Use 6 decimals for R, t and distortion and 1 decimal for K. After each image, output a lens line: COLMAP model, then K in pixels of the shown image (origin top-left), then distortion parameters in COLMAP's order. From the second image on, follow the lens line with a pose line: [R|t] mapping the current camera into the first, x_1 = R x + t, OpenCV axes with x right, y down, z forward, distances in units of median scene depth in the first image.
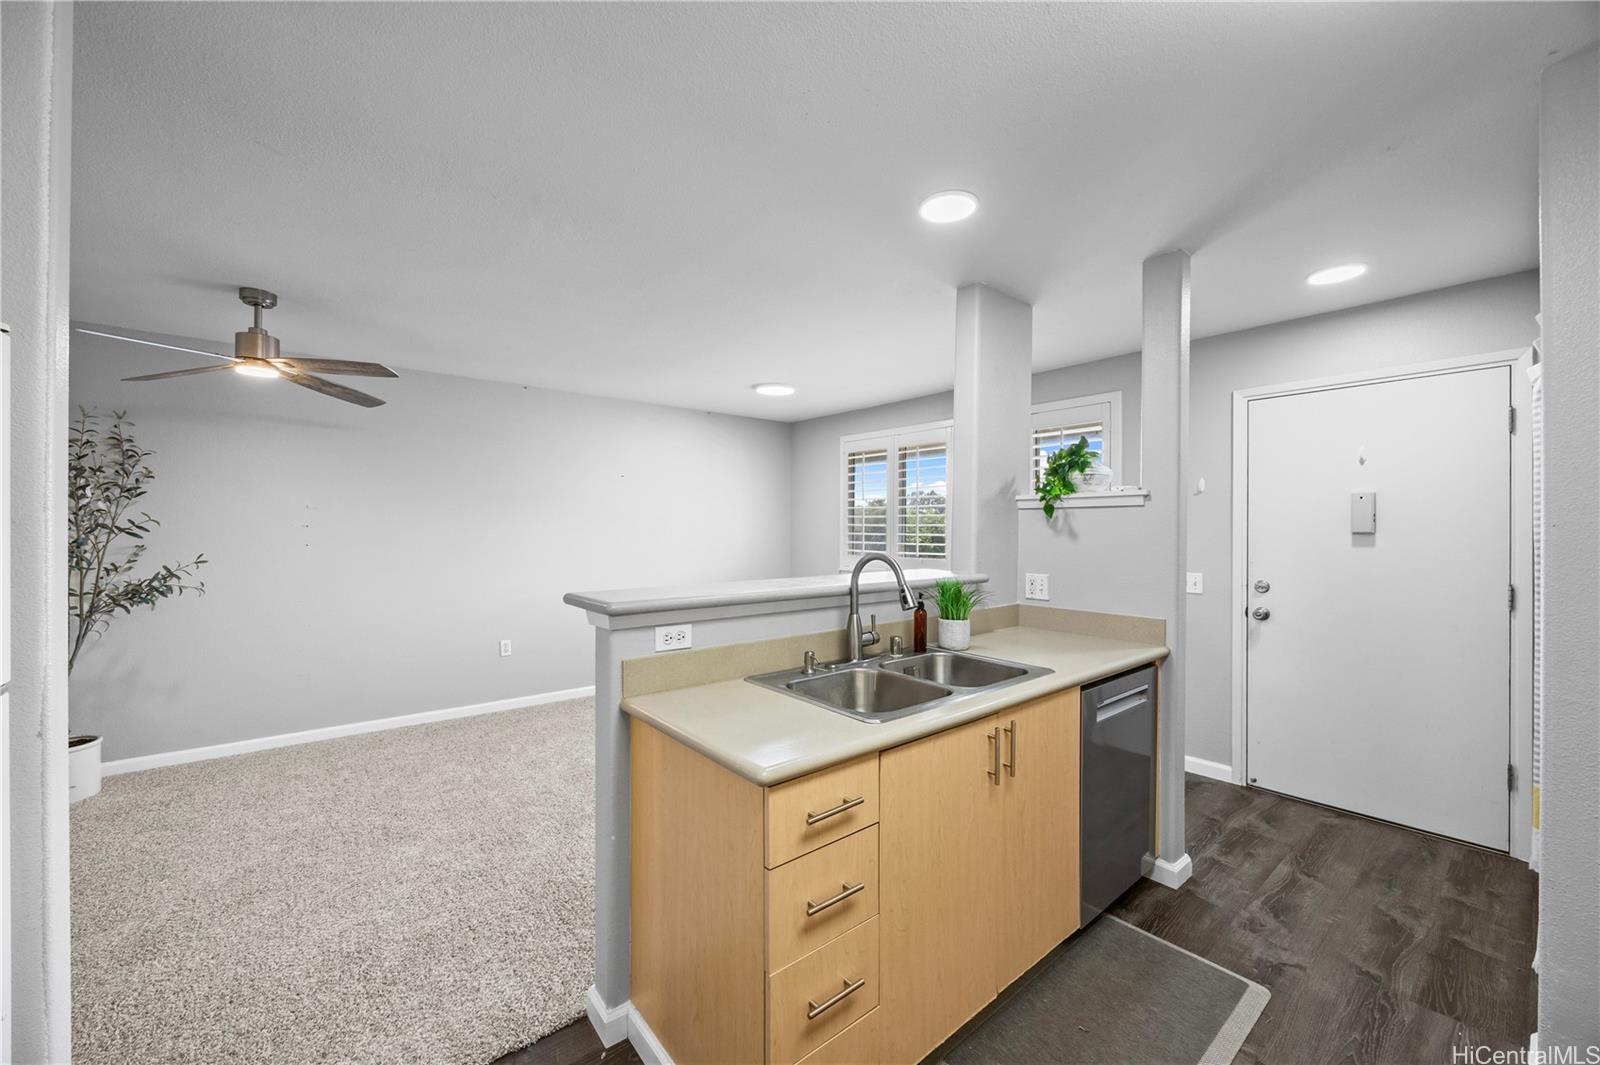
lens RADIAL K [[612.6, 0, 804.1], [0, 612.6, 533.5], [0, 0, 1]] dist [-0.002435, 0.000464]
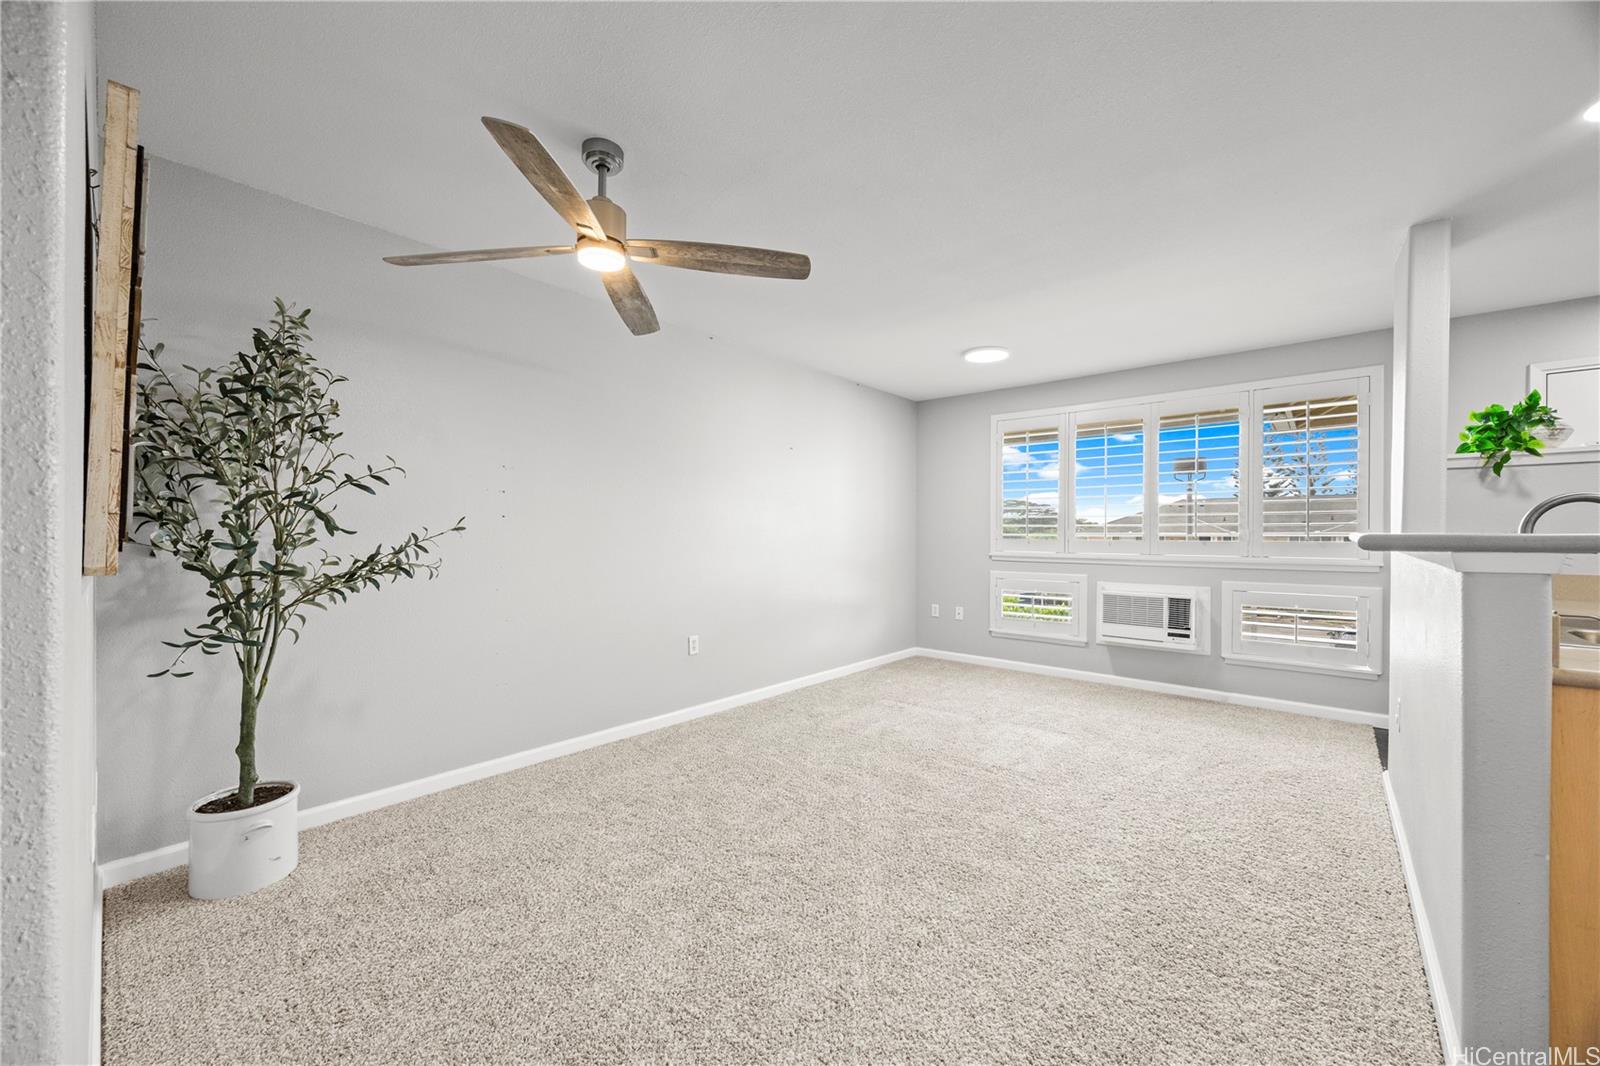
lens RADIAL K [[612.6, 0, 798.3], [0, 612.6, 531.4], [0, 0, 1]] dist [-0.002435, 0.000464]
pose [[0.986061, 0.001289, 0.166380, -0.673357], [0.000674, 0.999931, -0.011742, 0.057093], [-0.166384, 0.011690, 0.985992, 0.204962]]
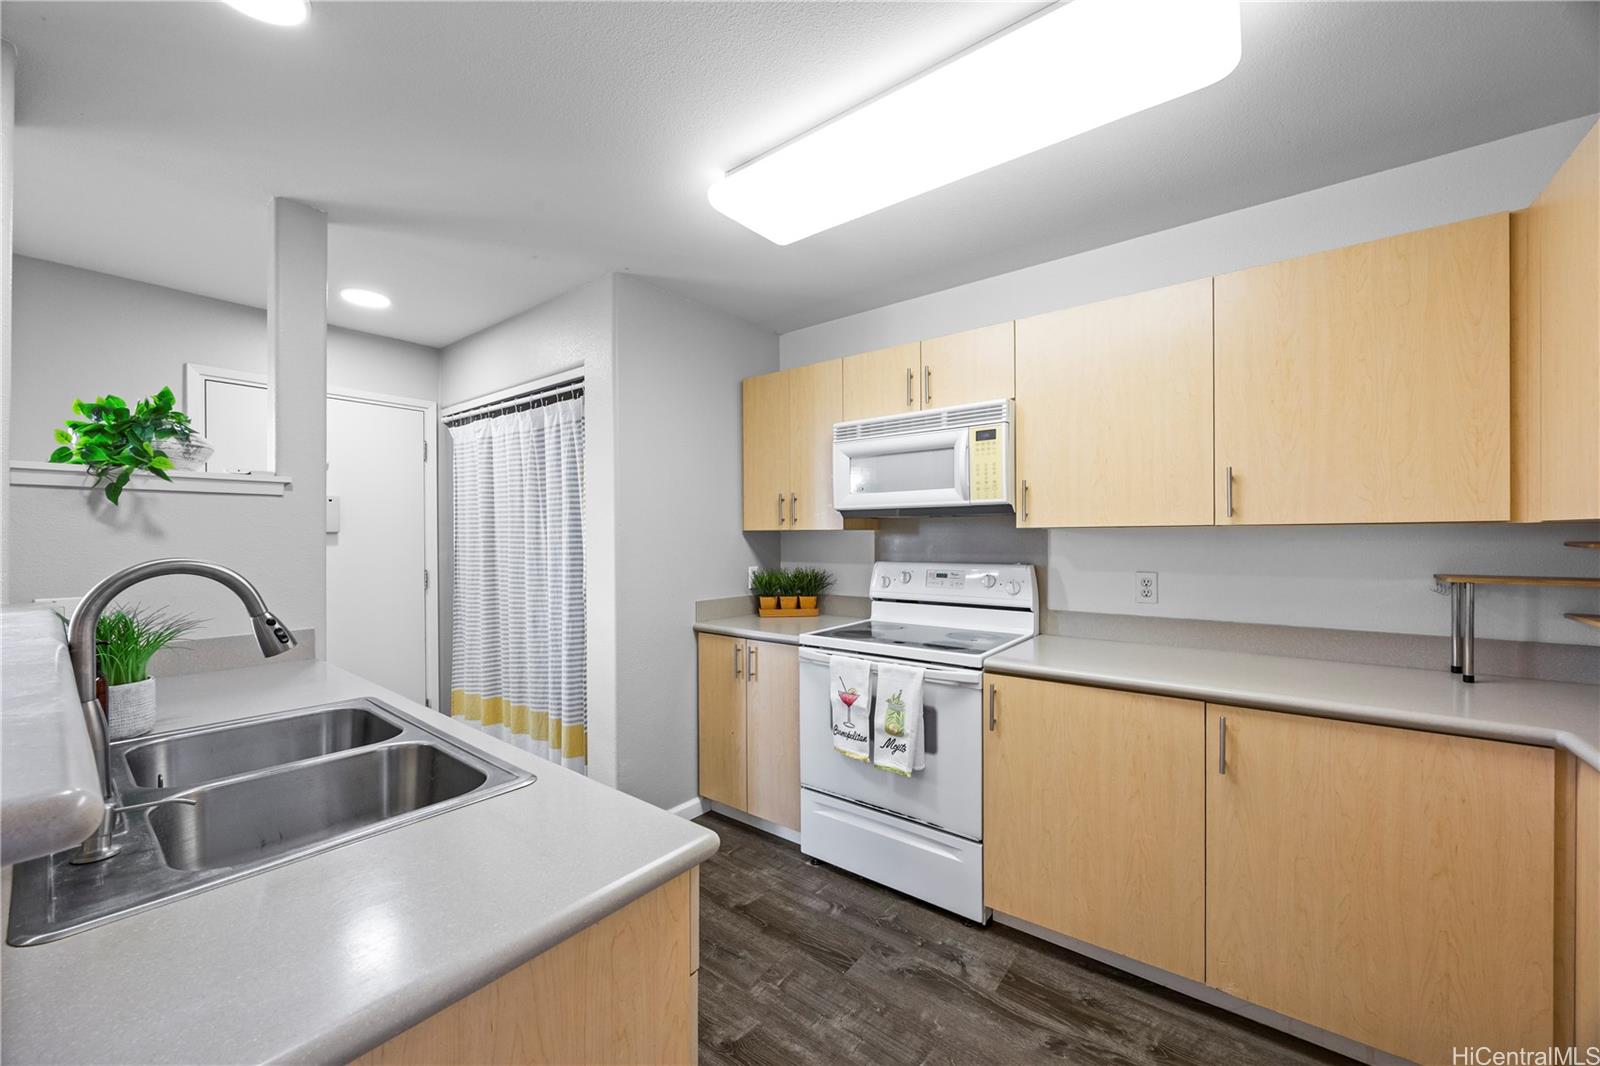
lens RADIAL K [[612.6, 0, 807.0], [0, 612.6, 534.1], [0, 0, 1]] dist [-0.002435, 0.000464]
pose [[-0.224089, 0.003689, 0.974562, -0.301977], [0.011371, 0.999935, -0.001170, 0.011179], [-0.974502, 0.010820, -0.224117, 0.366909]]
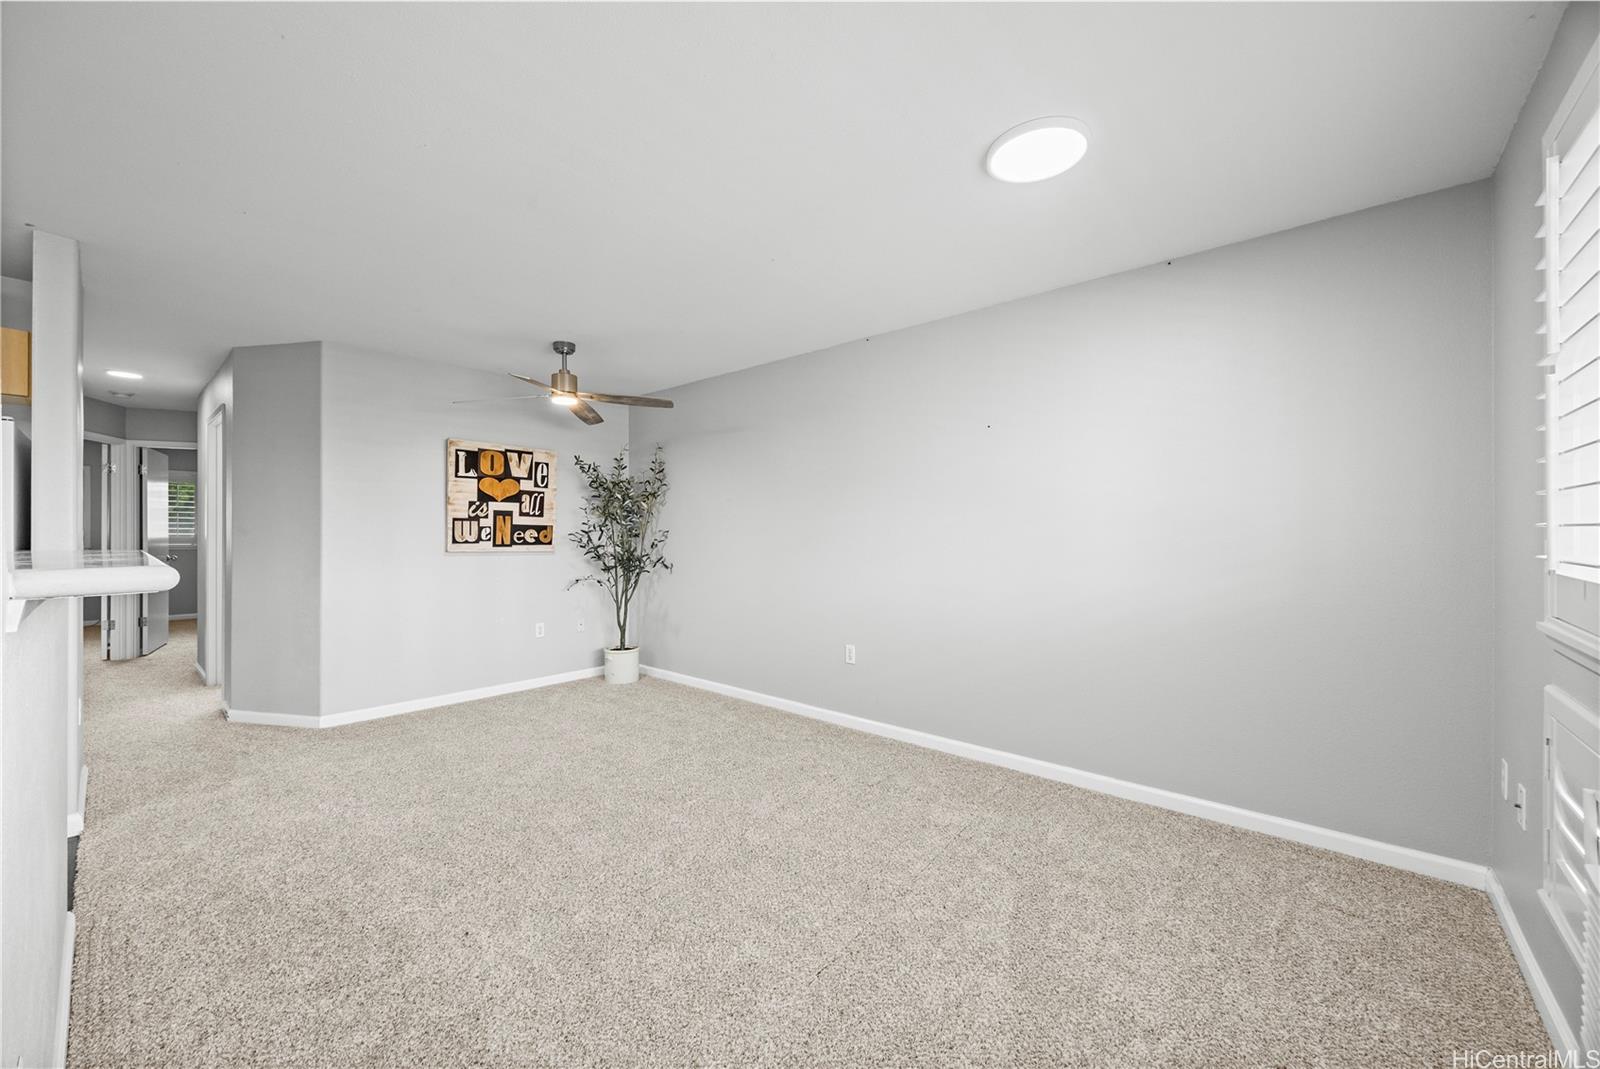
lens RADIAL K [[612.6, 0, 804.0], [0, 612.6, 531.0], [0, 0, 1]] dist [-0.002435, 0.000464]
pose [[0.172199, -0.009867, -0.985013, 0.479556], [-0.011690, 0.999859, -0.012059, 0.035491], [0.984993, 0.013591, 0.172059, 1.089159]]
